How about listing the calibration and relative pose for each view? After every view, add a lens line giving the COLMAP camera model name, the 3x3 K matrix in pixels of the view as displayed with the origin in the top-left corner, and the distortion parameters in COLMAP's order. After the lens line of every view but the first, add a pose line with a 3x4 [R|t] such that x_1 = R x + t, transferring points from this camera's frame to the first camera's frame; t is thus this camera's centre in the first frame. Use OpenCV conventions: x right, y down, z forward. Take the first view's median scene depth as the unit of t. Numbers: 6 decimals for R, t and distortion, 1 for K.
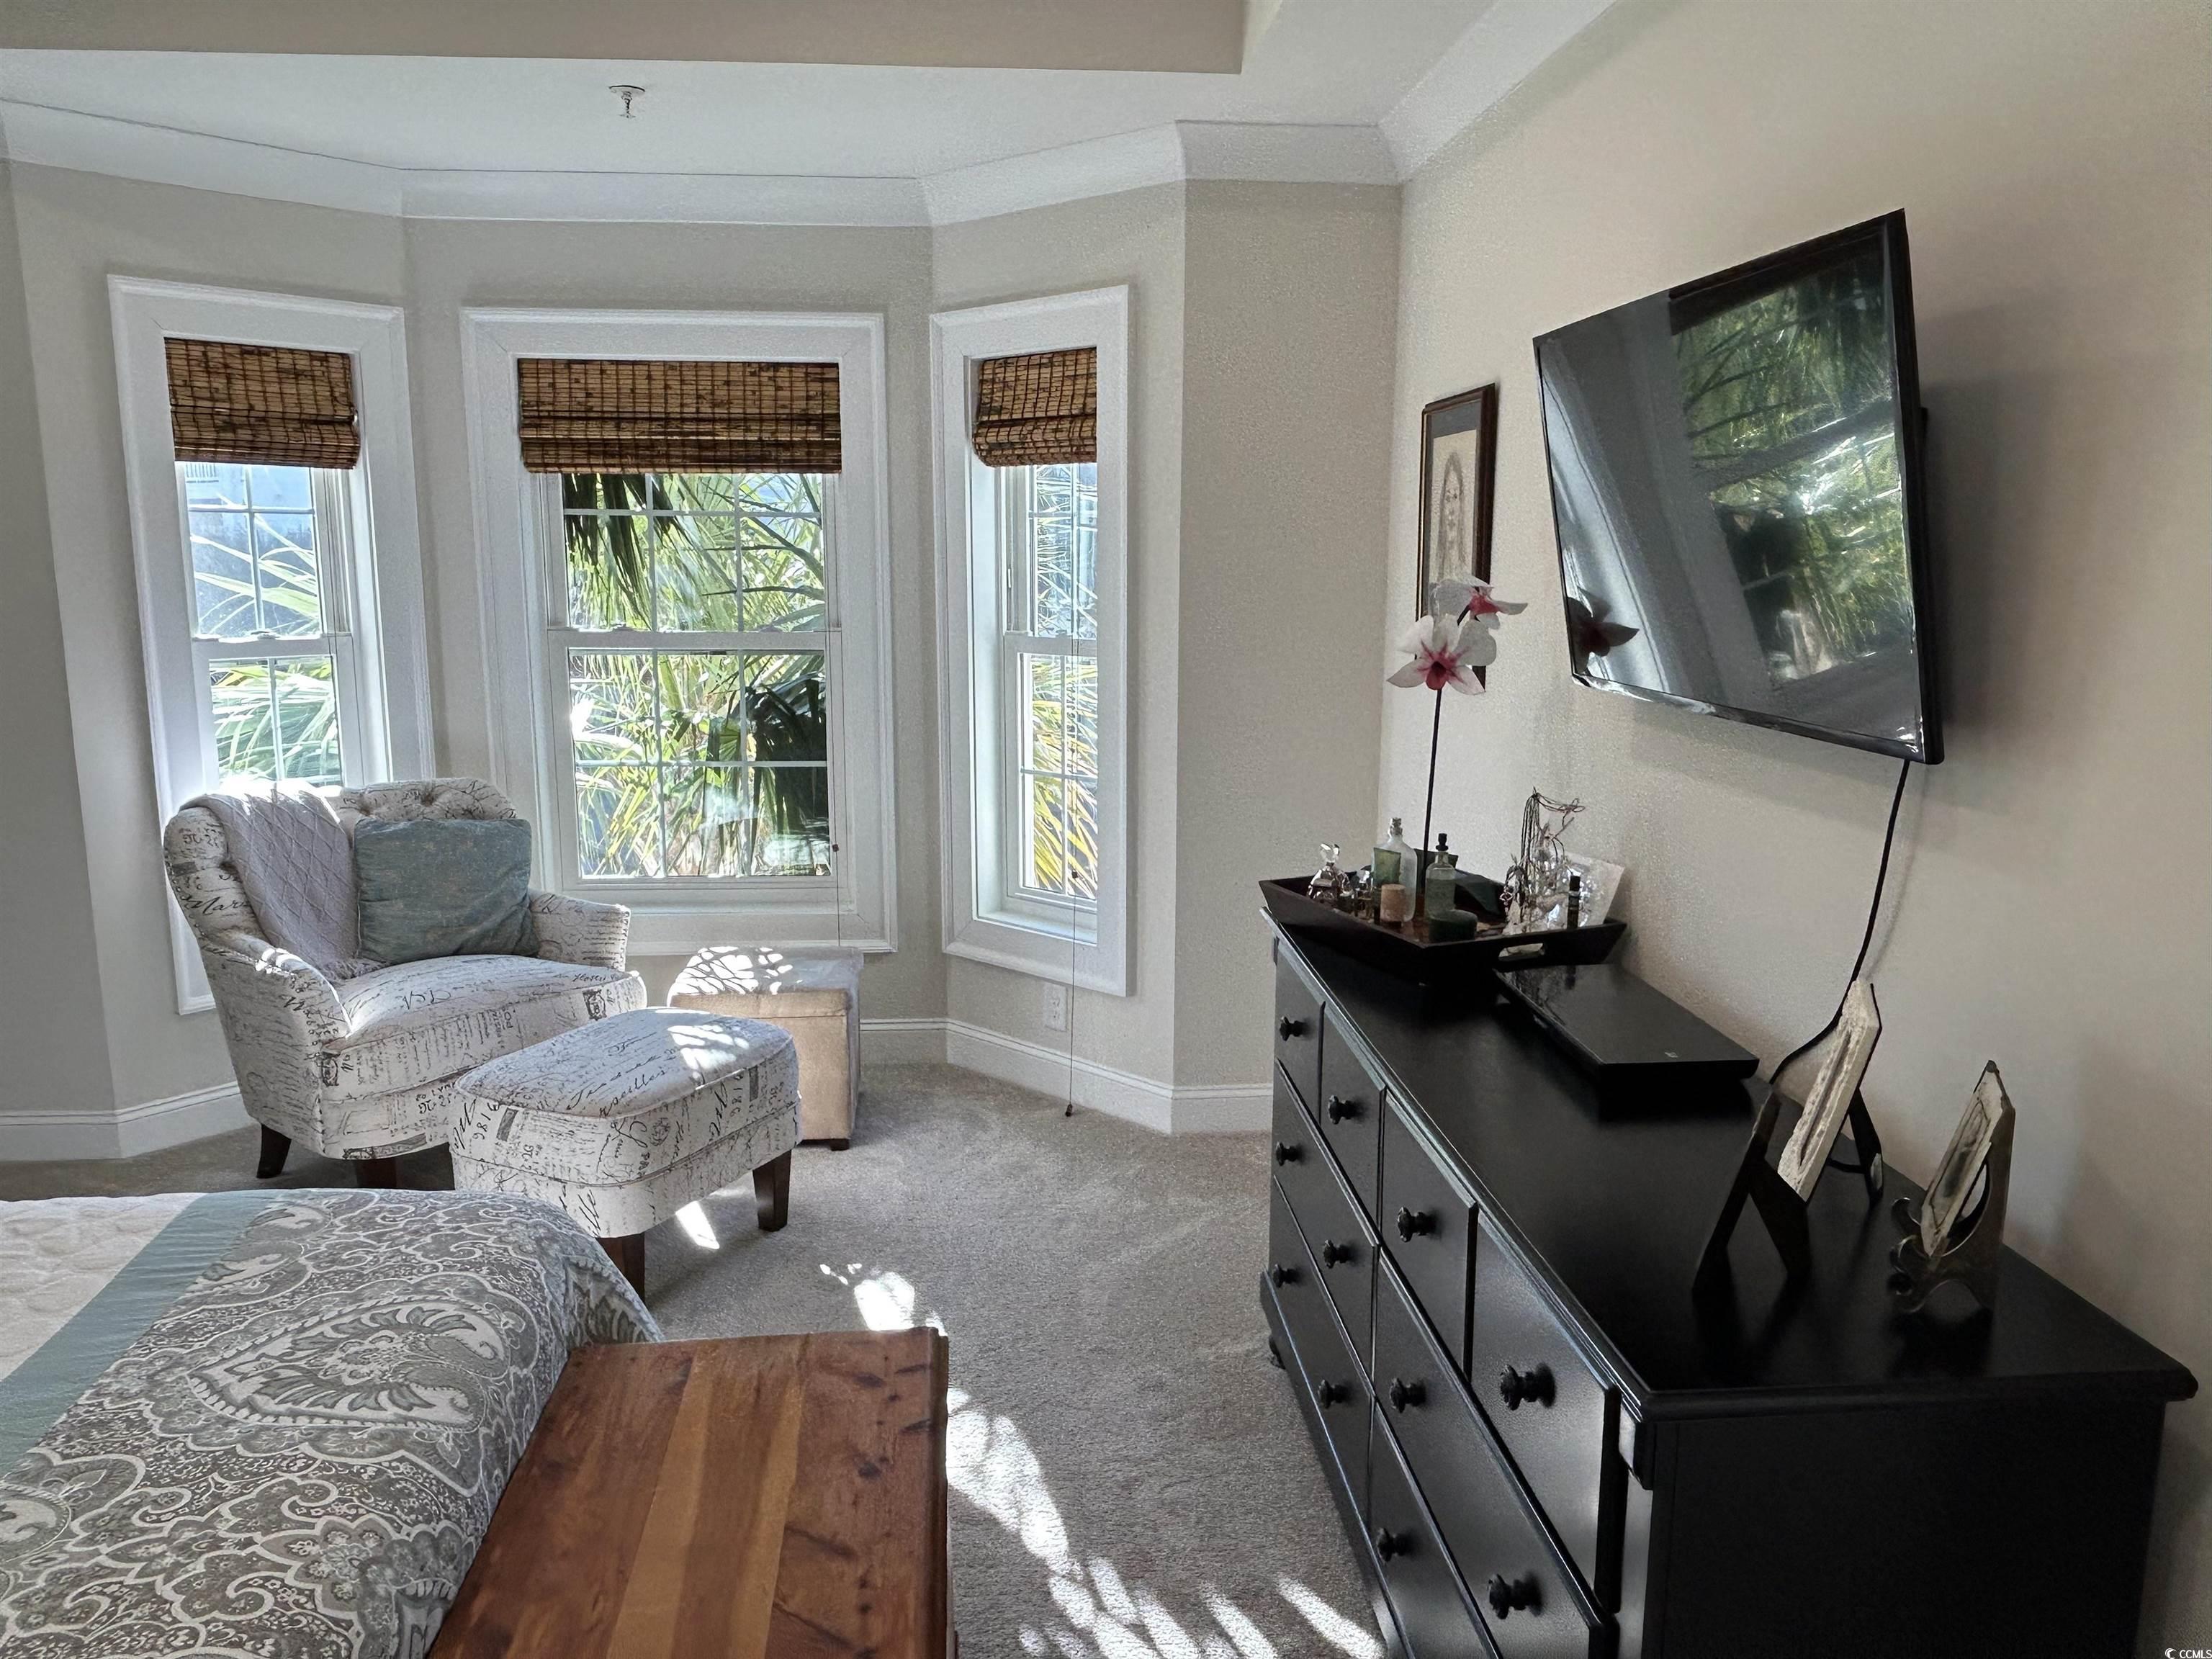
lens RADIAL K [[1565.1, 0, 1090.8], [0, 1565.1, 844.0], [0, 0, 1]] dist [0.004533, -0.020908]
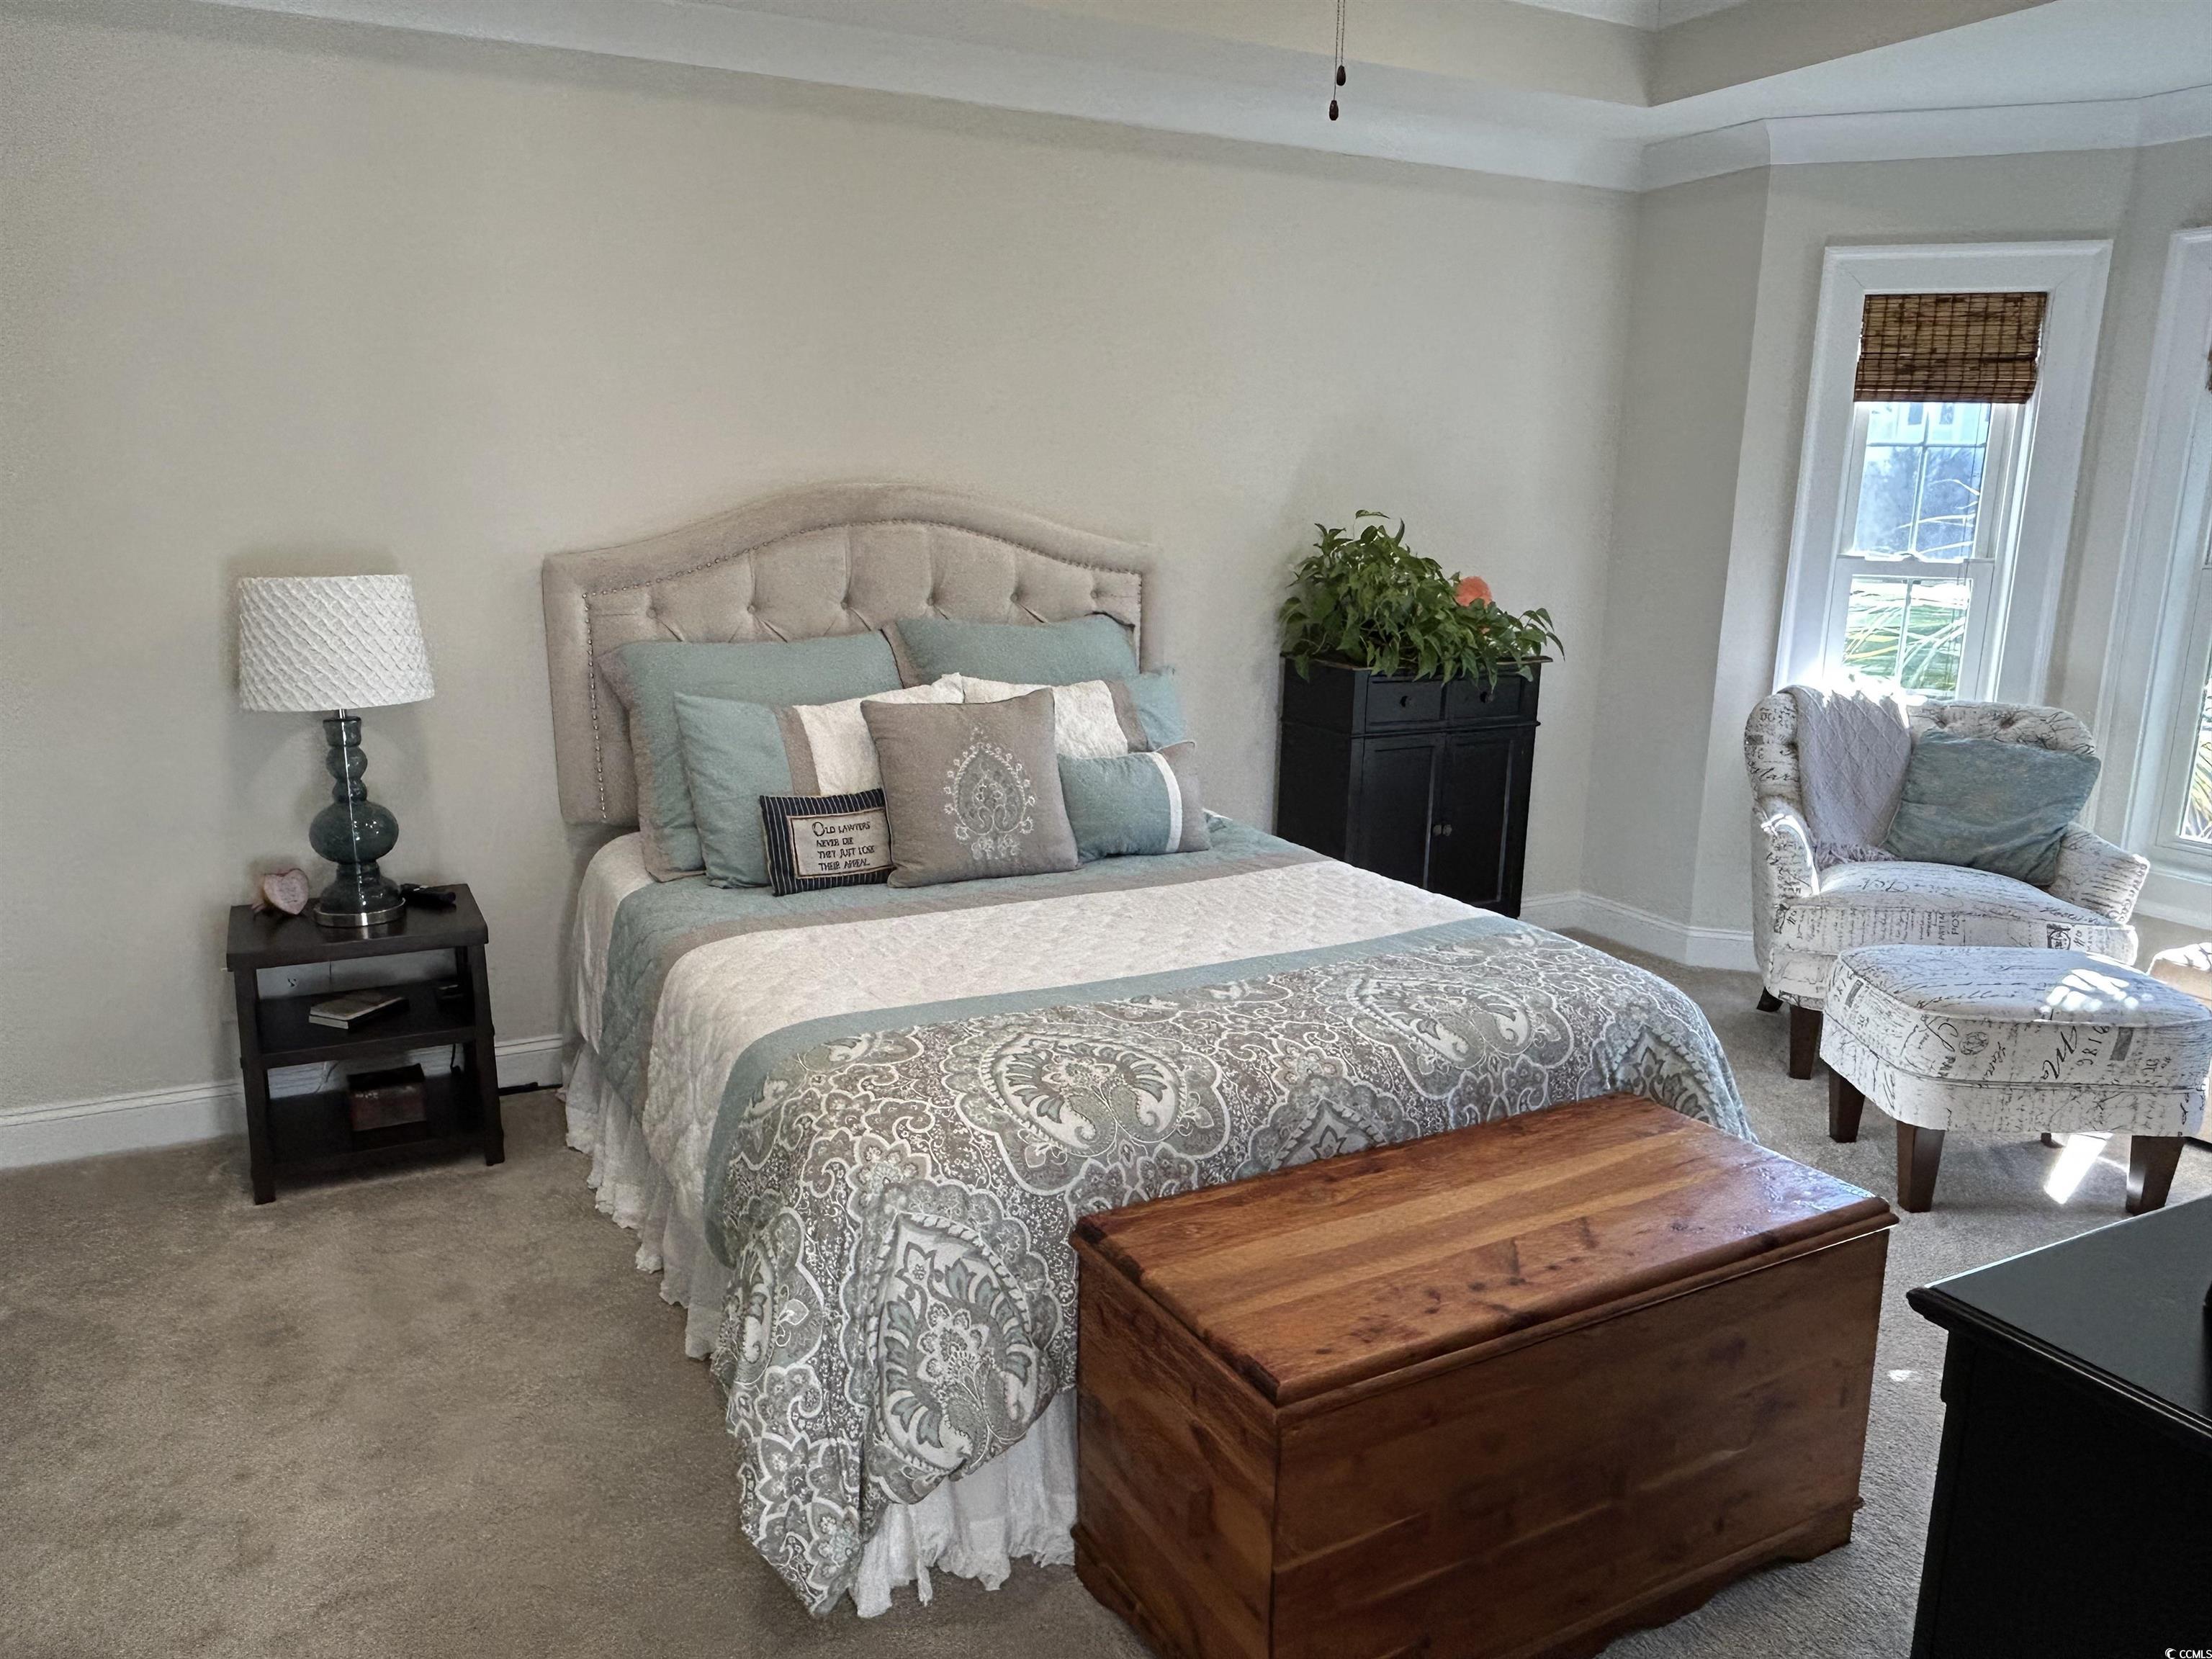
lens RADIAL K [[1565.1, 0, 1090.8], [0, 1565.1, 844.0], [0, 0, 1]] dist [0.004533, -0.020908]
pose [[0.394809, 0.209498, -0.894559, 0.319889], [-0.183360, 0.972036, 0.146717, 0.010449], [0.900280, 0.106101, 0.422182, 0.026573]]
